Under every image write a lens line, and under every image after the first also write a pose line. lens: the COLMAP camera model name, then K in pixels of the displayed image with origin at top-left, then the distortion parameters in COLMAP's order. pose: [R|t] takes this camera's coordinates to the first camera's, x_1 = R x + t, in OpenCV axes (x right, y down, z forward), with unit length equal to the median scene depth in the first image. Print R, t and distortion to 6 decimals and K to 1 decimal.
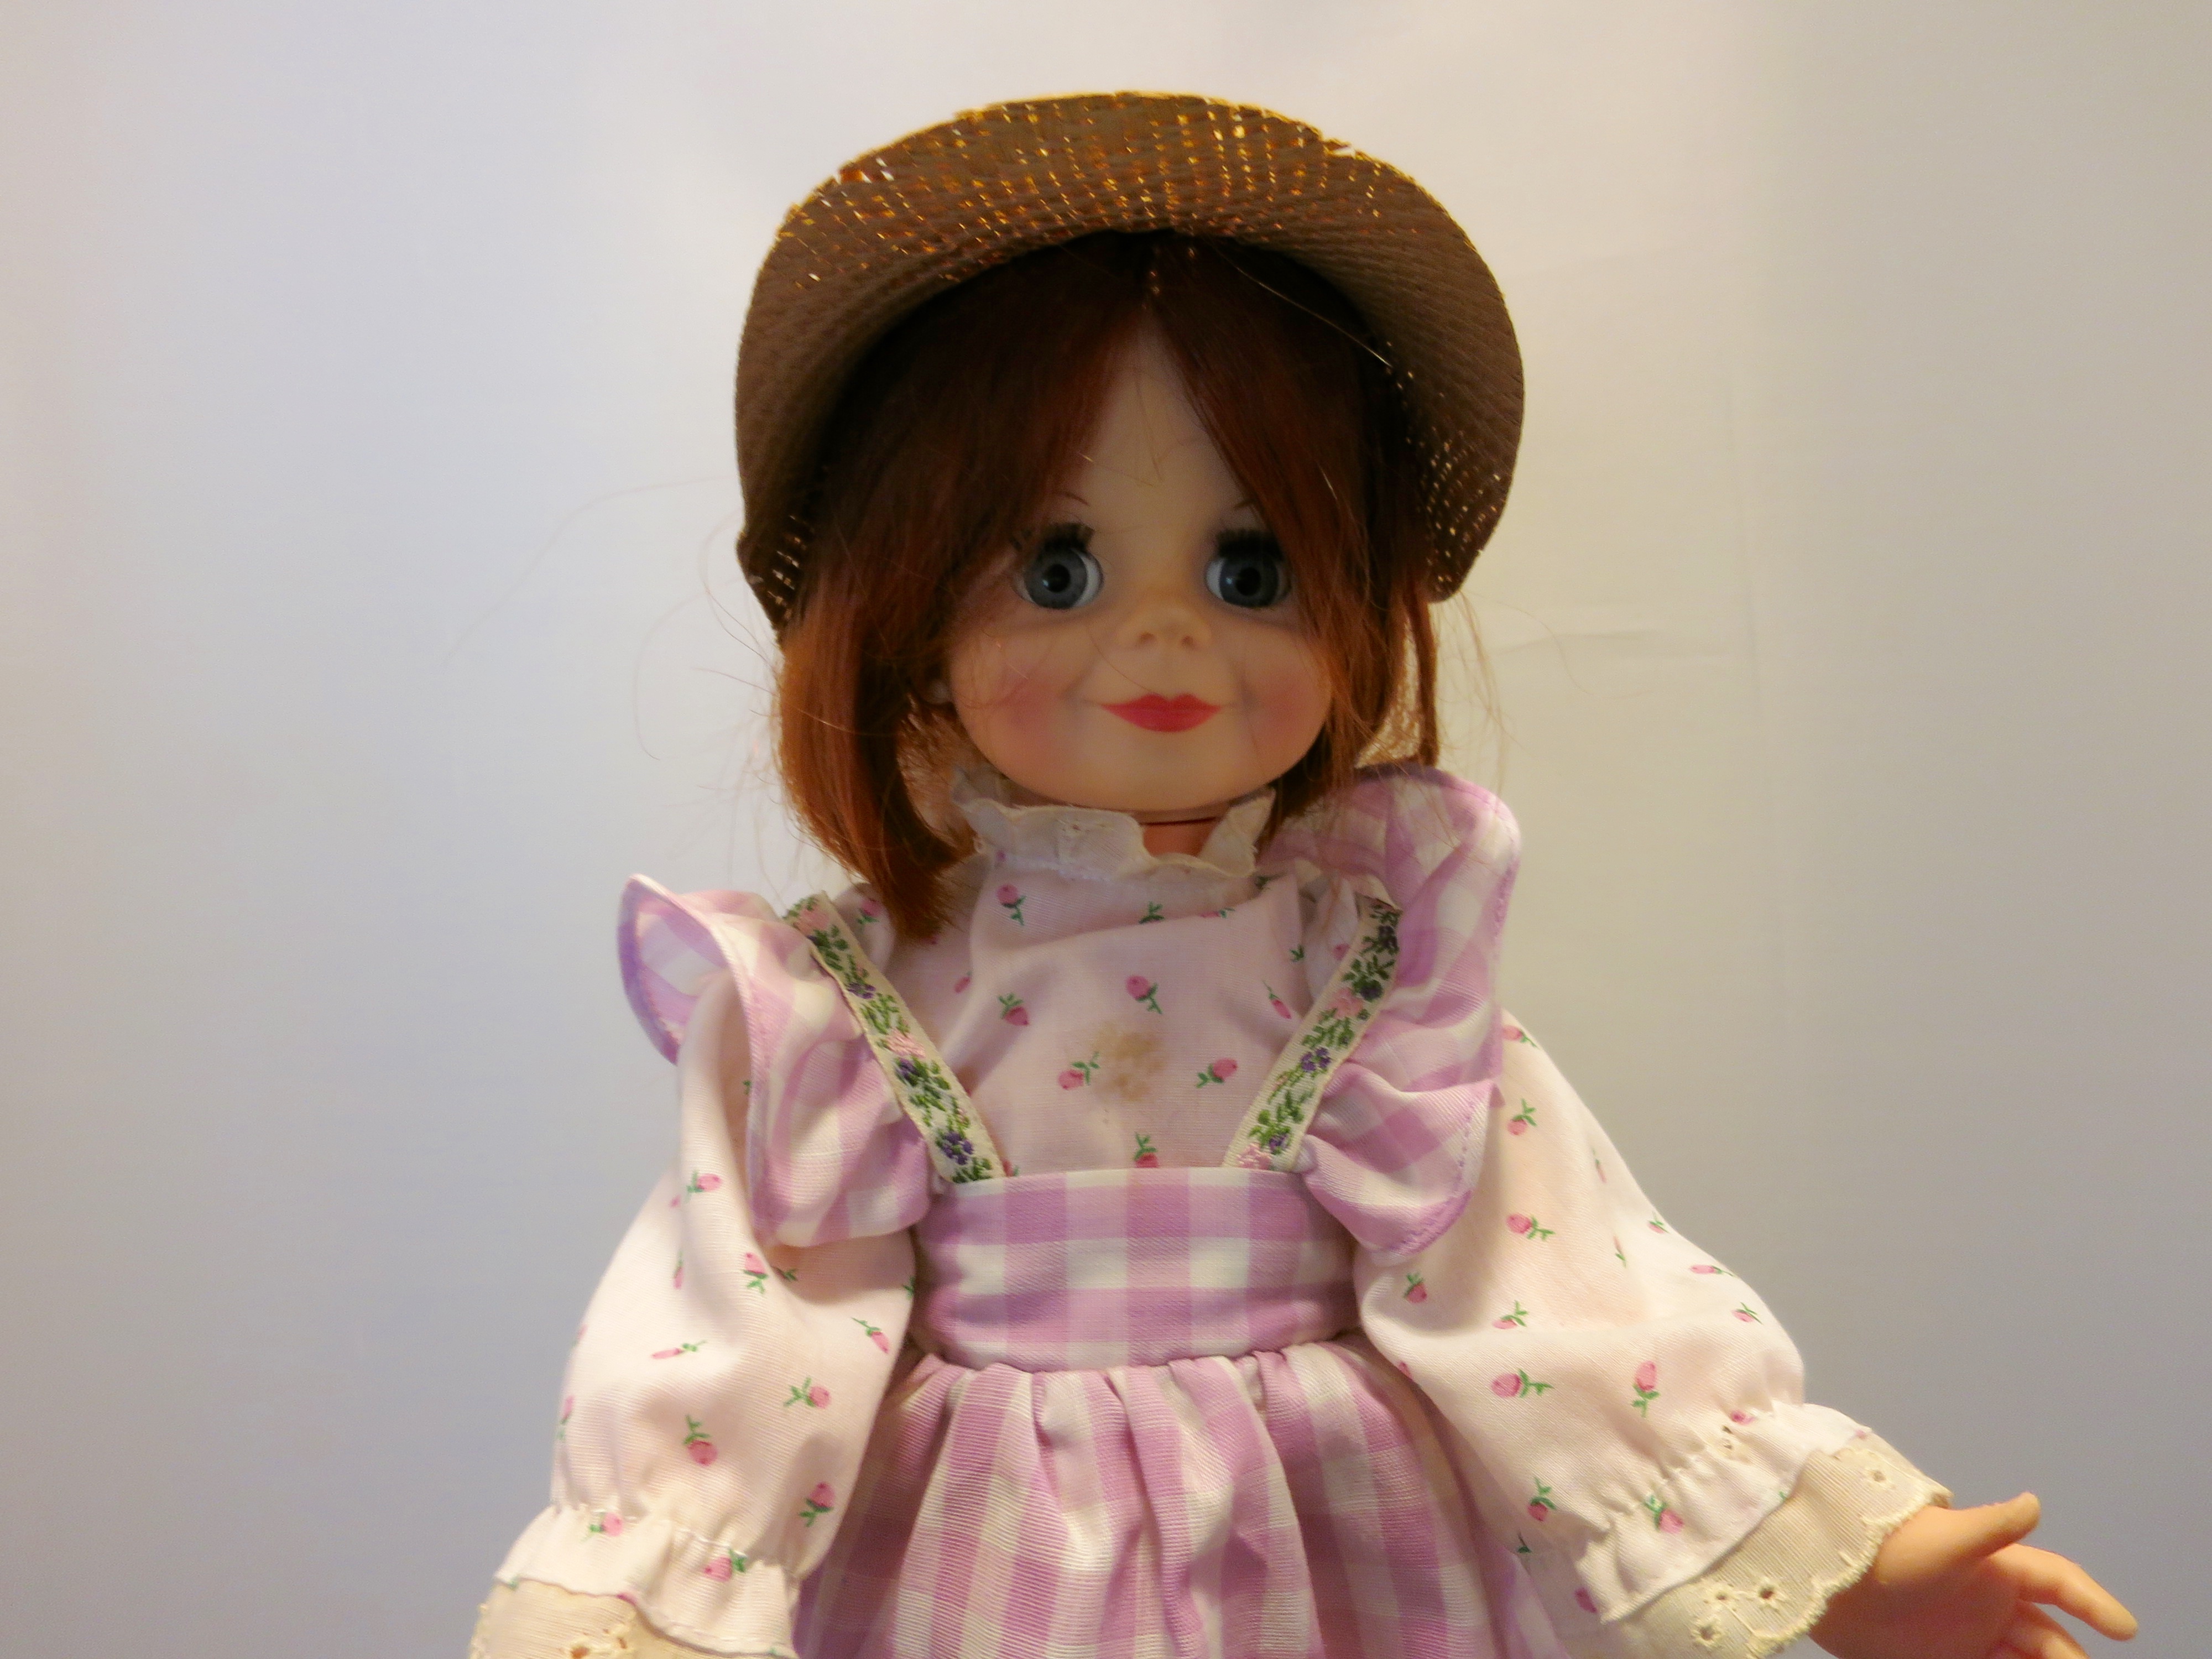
lens RADIAL K [[1489.0, 0, 1116.8], [0, 1489.0, 854.6], [0, 0, 1]] dist [-0.047802, 0.021554]
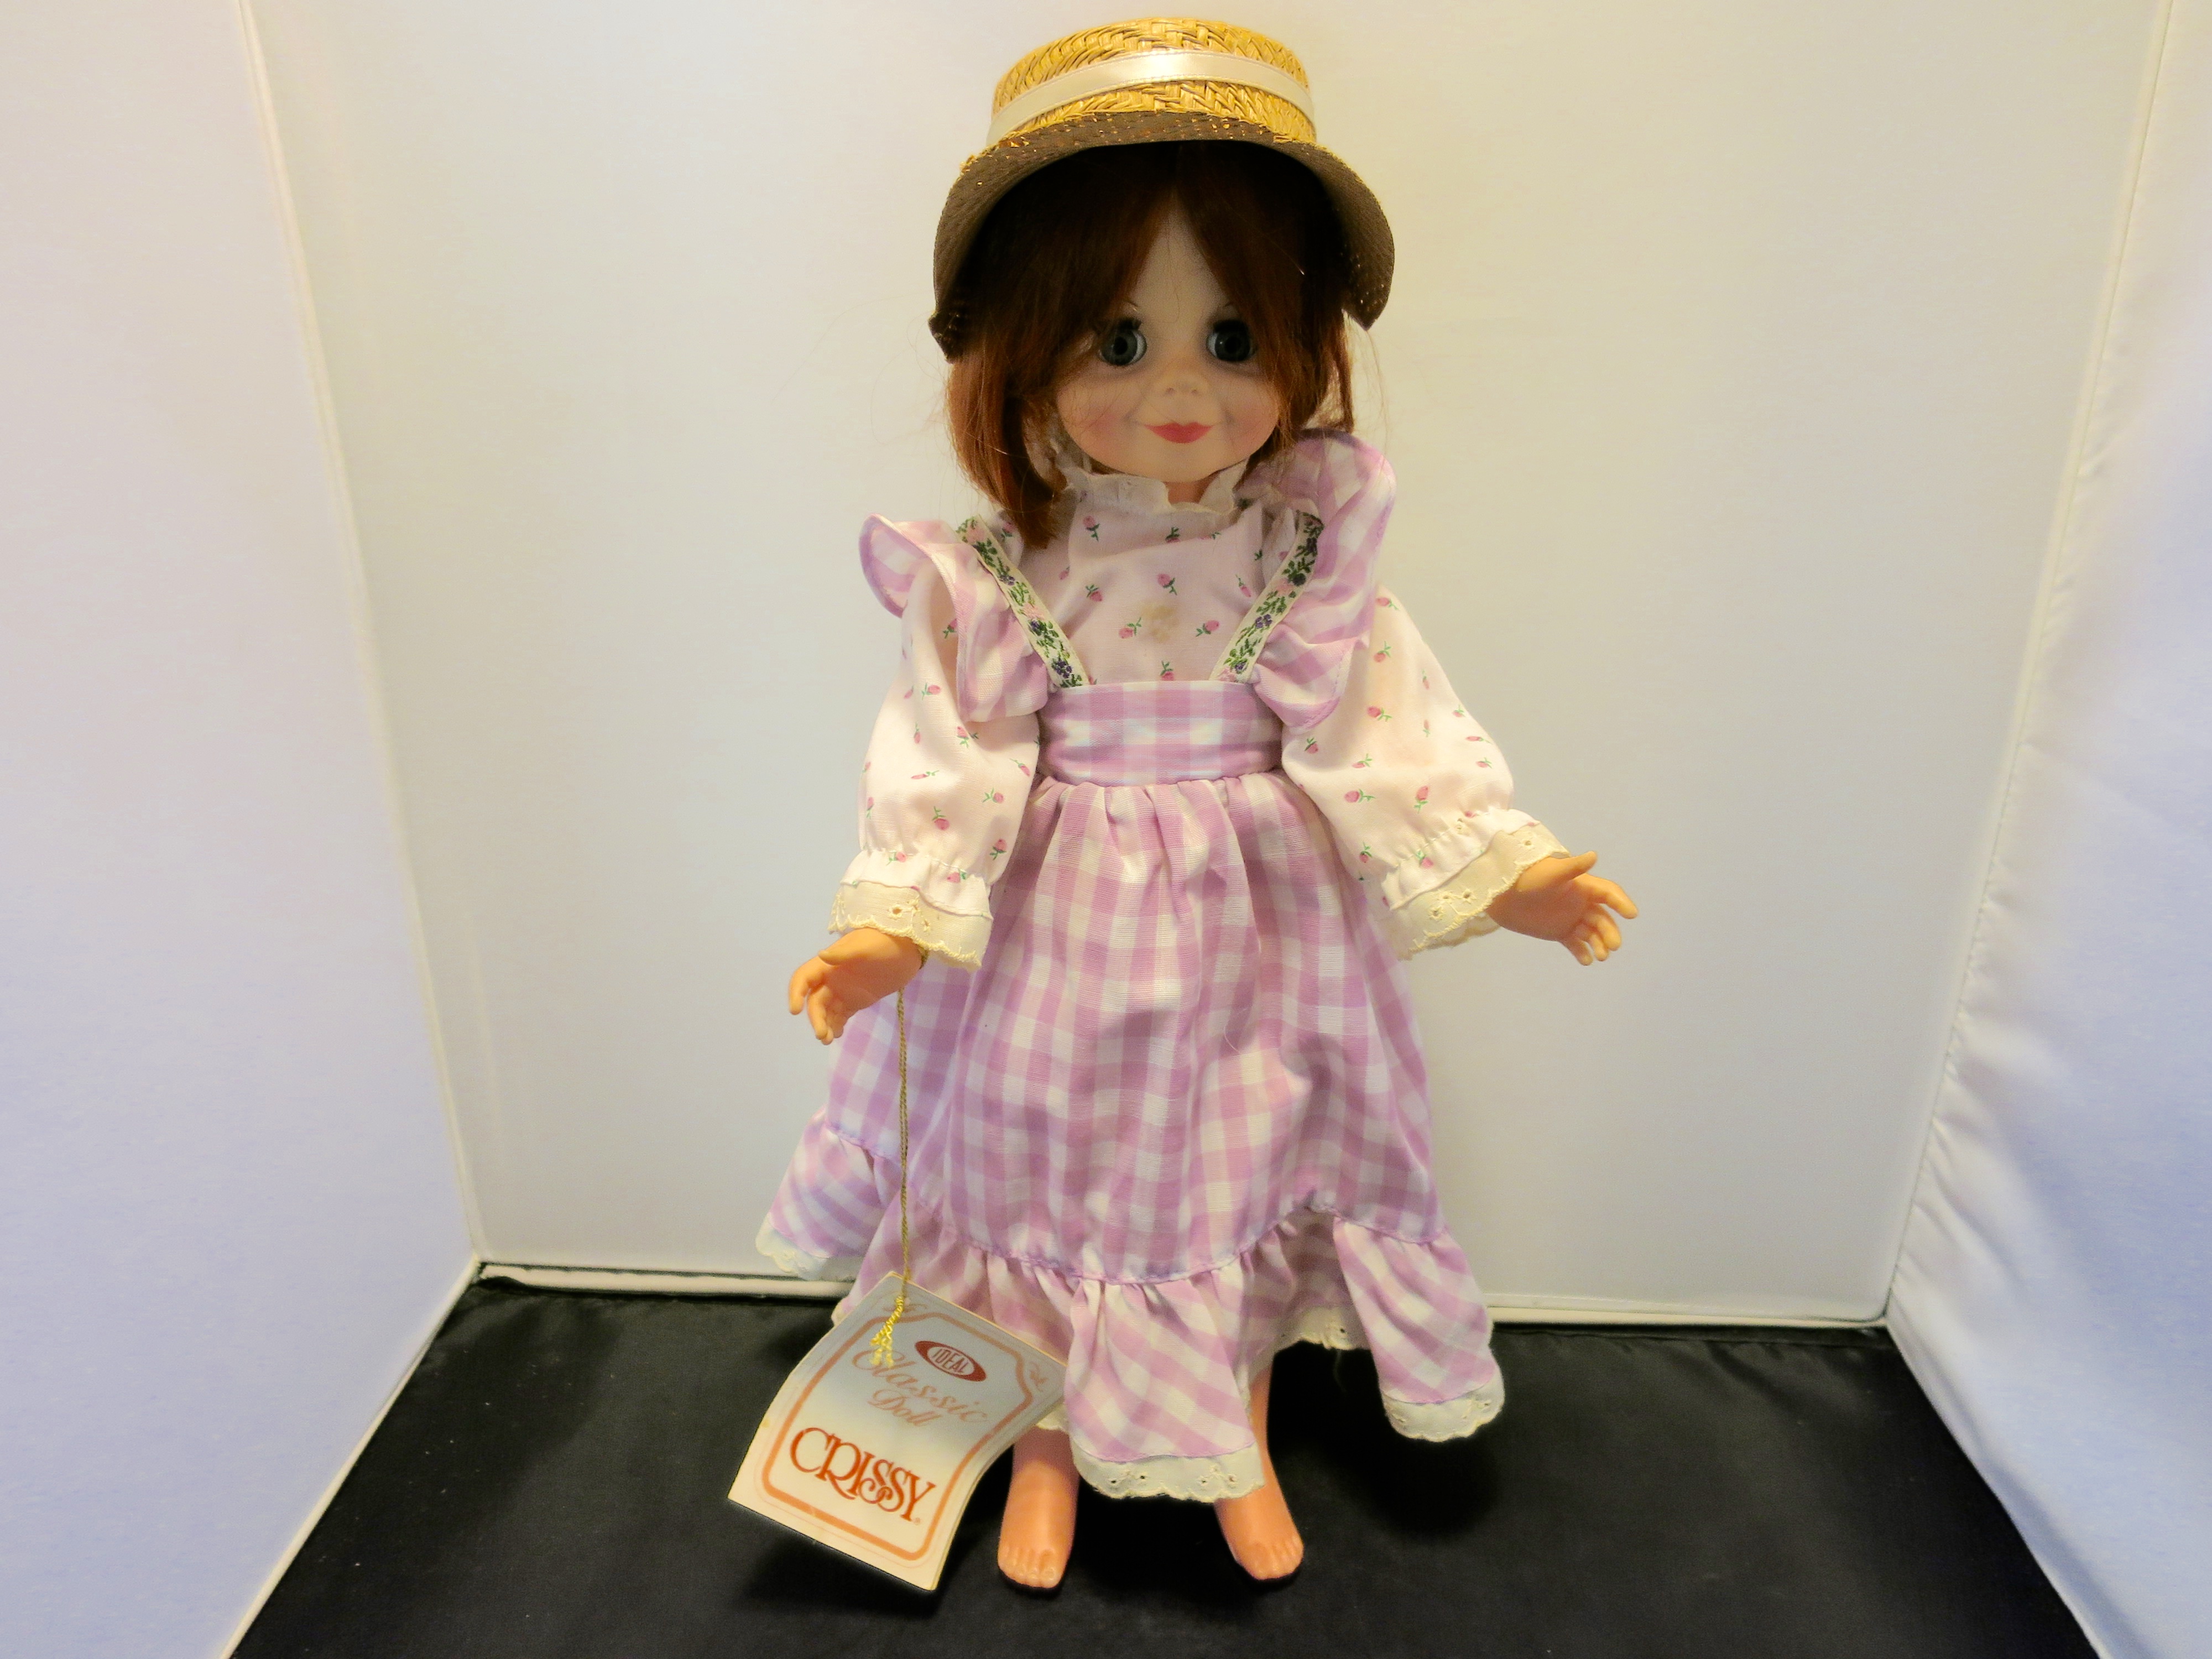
lens RADIAL K [[1489.0, 0, 1116.8], [0, 1489.0, 854.6], [0, 0, 1]] dist [-0.047802, 0.021554]
pose [[0.999688, 0.011647, -0.022075, 0.000832], [-0.002555, 0.927550, 0.373689, -0.275670], [0.024828, -0.373516, 0.927291, -0.782369]]
